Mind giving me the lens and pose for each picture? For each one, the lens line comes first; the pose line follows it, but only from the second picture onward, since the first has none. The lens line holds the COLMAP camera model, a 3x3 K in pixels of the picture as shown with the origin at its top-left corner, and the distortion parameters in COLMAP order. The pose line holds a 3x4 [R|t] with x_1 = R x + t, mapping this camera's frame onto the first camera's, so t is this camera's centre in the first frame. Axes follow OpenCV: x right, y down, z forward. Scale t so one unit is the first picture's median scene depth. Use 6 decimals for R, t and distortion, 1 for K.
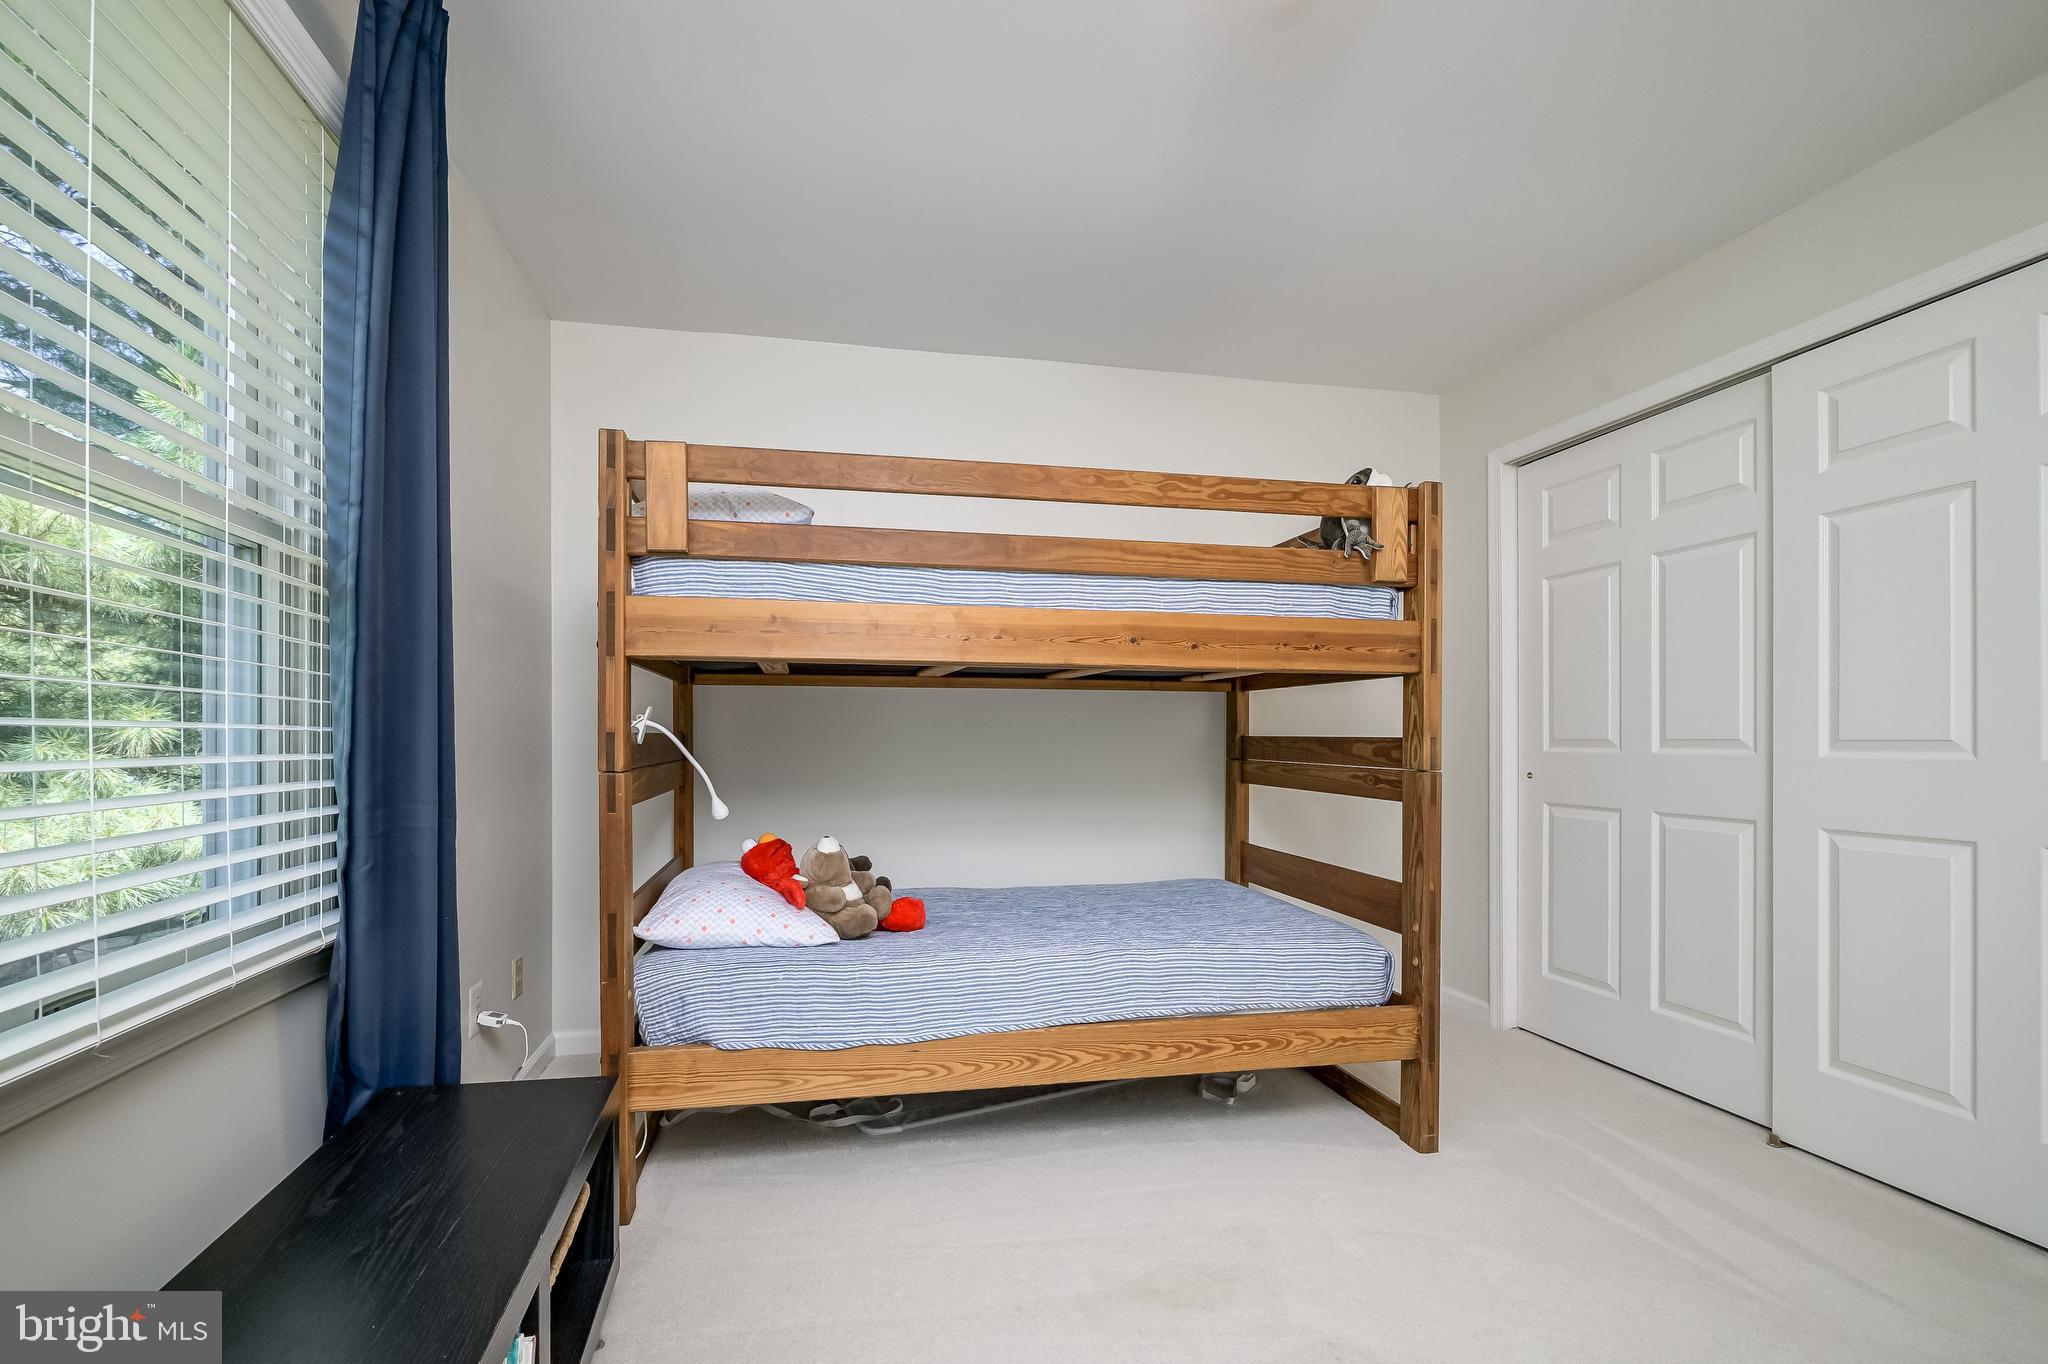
lens RADIAL K [[885.2, 0, 1025.0], [0, 885.2, 727.6], [0, 0, 1]] dist [-0.013165, 0.000069]
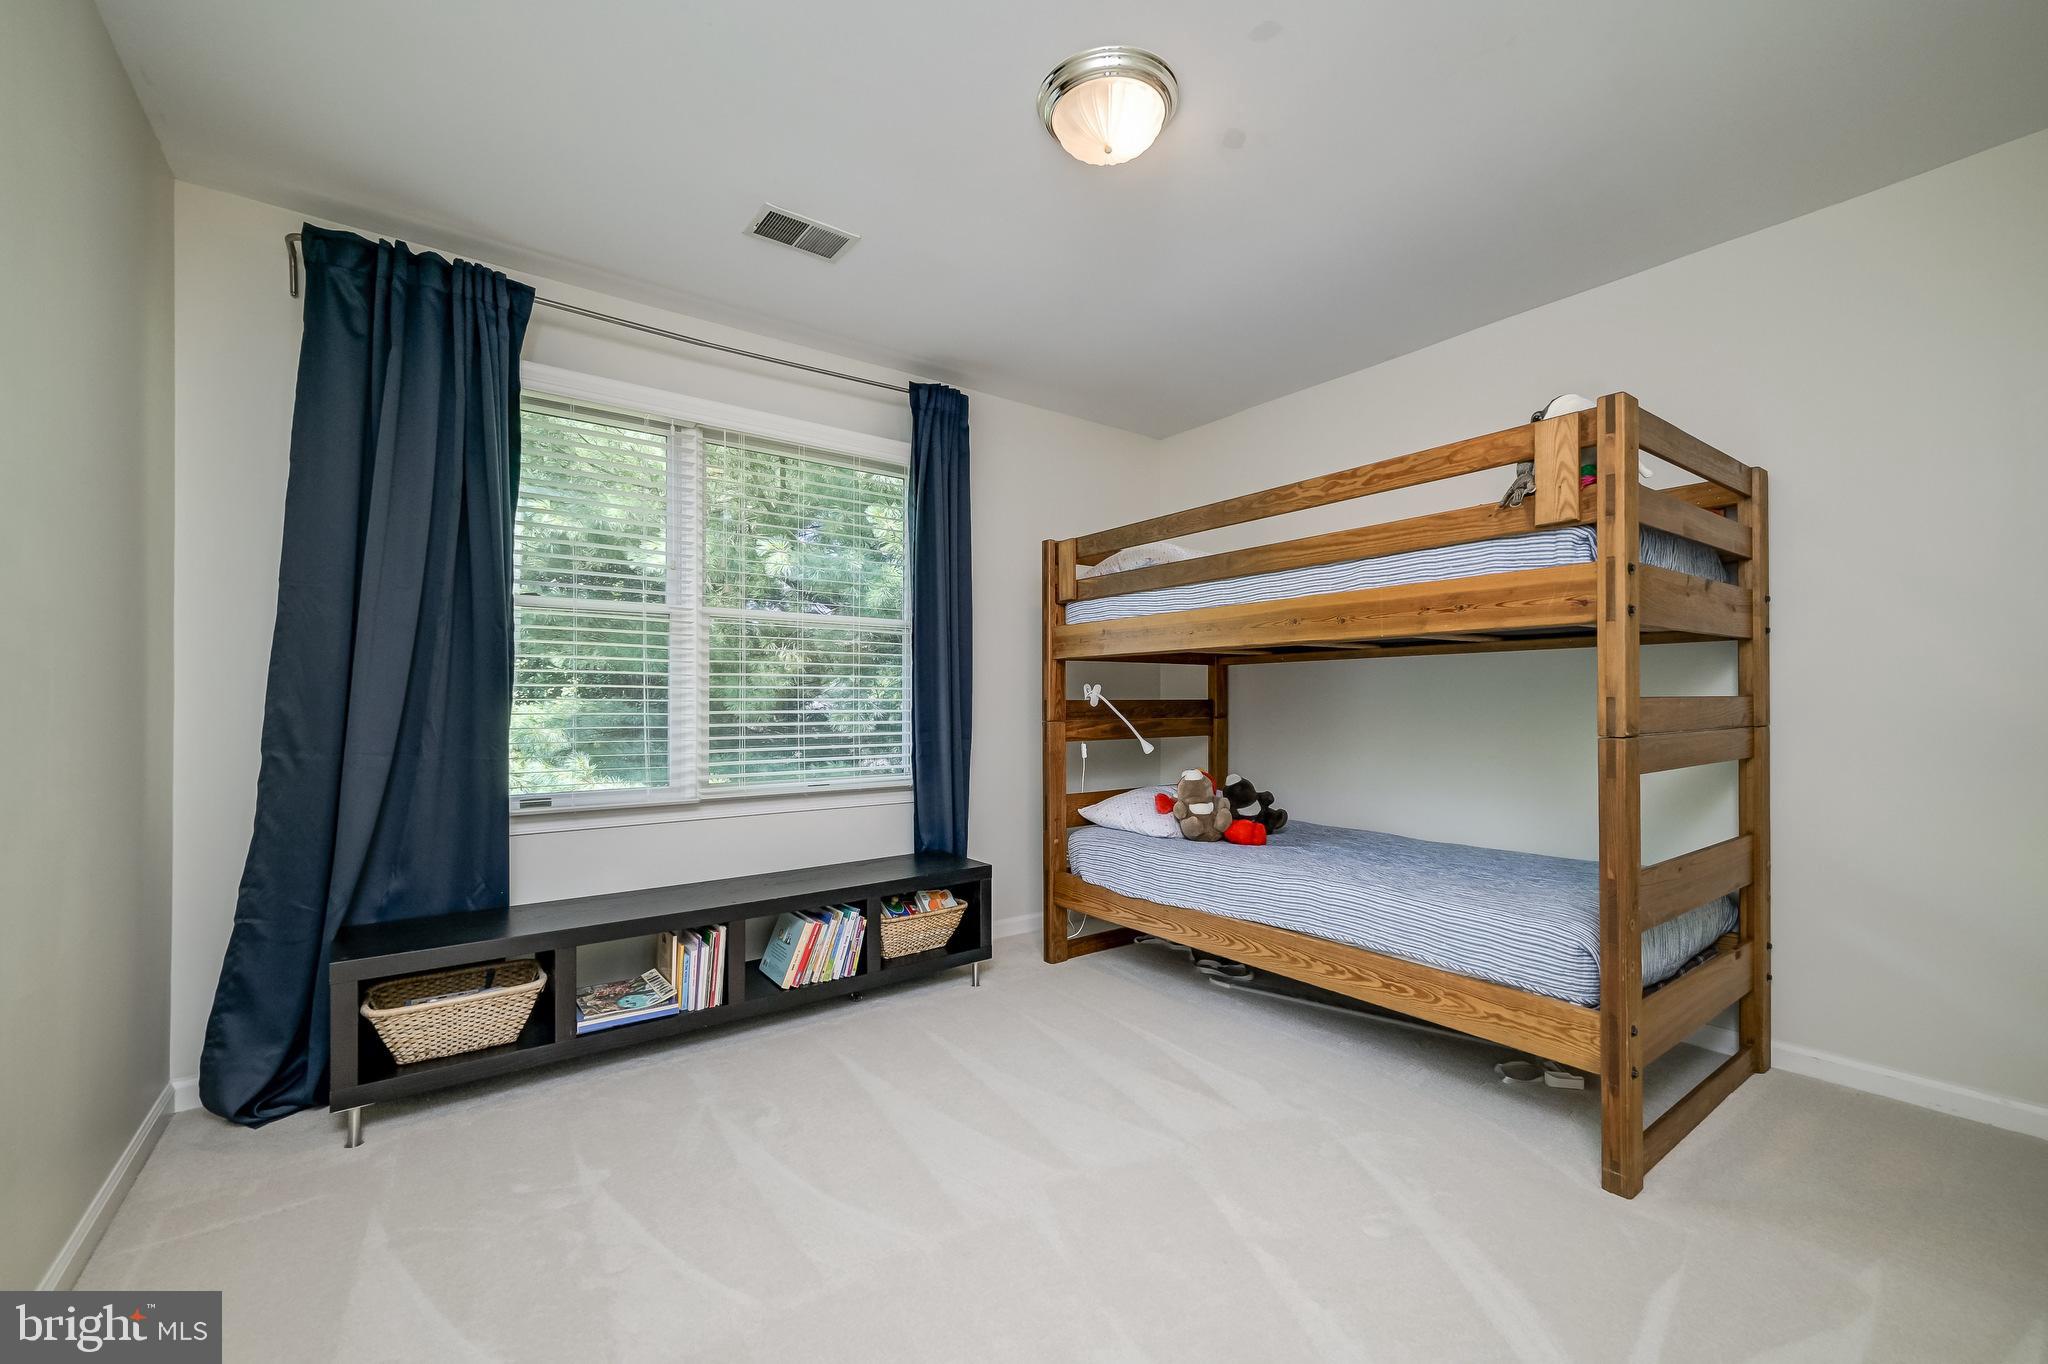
lens RADIAL K [[827.2, 0, 1028.2], [0, 827.2, 688.4], [0, 0, 1]] dist [0.000804, -0.000186]
pose [[0.445810, -0.021893, -0.894860, 0.953230], [0.008859, 0.999760, -0.020046, 0.014072], [0.895084, 0.001010, 0.445897, 0.153465]]
